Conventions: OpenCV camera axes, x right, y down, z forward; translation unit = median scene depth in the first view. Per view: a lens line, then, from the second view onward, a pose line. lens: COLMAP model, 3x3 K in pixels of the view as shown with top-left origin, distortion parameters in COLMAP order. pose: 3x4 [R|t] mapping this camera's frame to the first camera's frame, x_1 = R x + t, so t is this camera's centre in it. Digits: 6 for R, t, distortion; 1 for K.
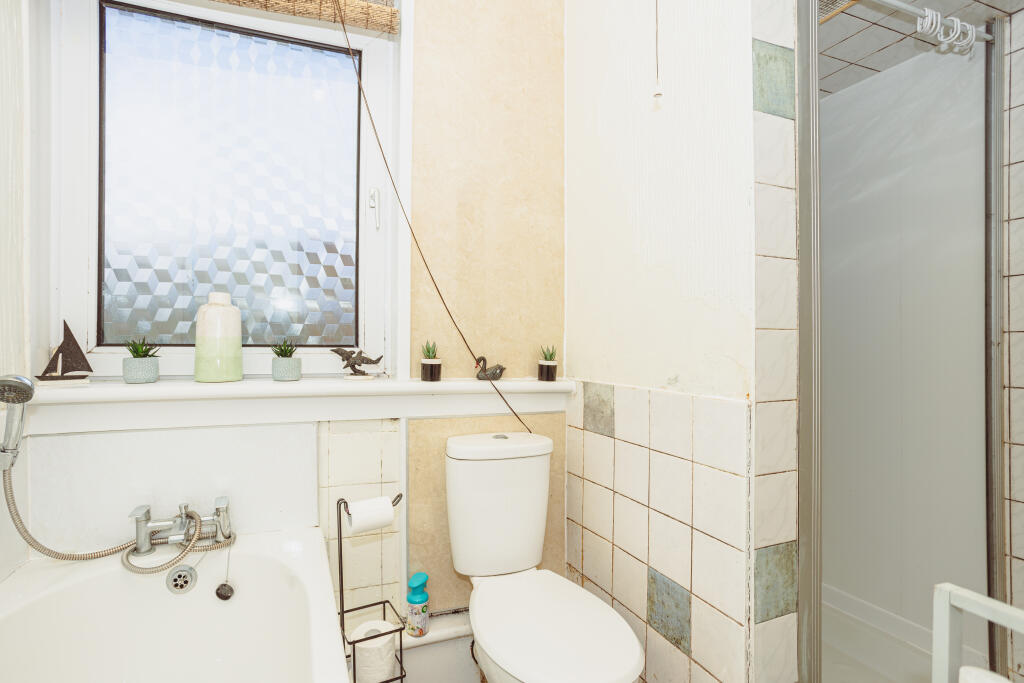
lens RADIAL K [[535.2, 0, 509.6], [0, 535.2, 343.7], [0, 0, 1]] dist [-0.070741, 0.047883]
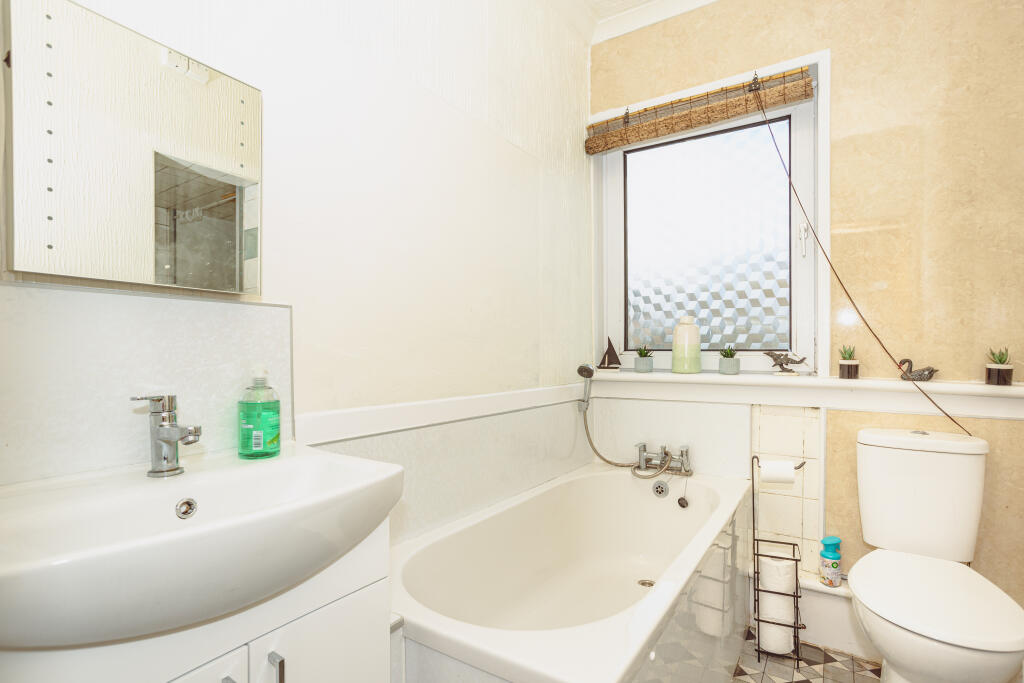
lens RADIAL K [[503.5, 0, 507.7], [0, 503.5, 341.0], [0, 0, 1]] dist [-0.056674, 0.038573]
pose [[0.581114, -0.022282, -0.813517, 0.328097], [0.003043, 0.999678, -0.025208, 0.011745], [0.813817, 0.012173, 0.580994, -0.275840]]
